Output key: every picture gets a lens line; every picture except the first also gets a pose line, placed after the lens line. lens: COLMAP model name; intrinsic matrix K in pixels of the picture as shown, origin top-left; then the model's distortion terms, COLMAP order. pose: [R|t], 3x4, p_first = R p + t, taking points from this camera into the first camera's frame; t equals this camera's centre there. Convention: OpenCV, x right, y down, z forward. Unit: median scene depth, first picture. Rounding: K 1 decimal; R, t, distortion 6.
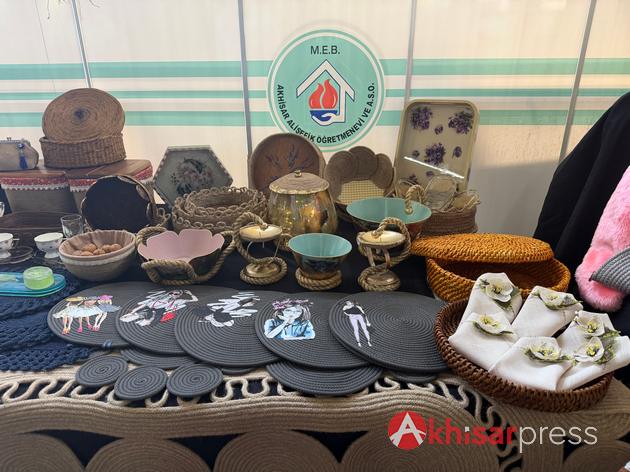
lens RADIAL K [[431.2, 0, 314.9], [0, 431.2, 244.7], [0, 0, 1]] dist [0.054286, -0.084732]
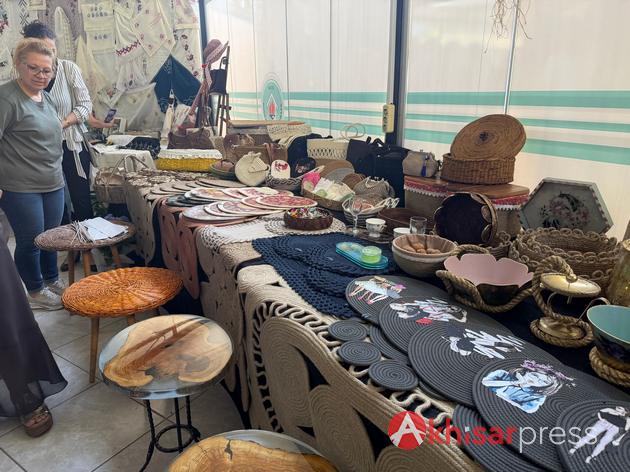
lens RADIAL K [[446.5, 0, 315.0], [0, 446.5, 236.0], [0, 0, 1]] dist [0.040414, -0.065816]
pose [[0.537001, 0.259306, -0.802739, 0.283732], [-0.332637, 0.939571, 0.080985, -0.023595], [0.775231, 0.223531, 0.590805, 0.085864]]
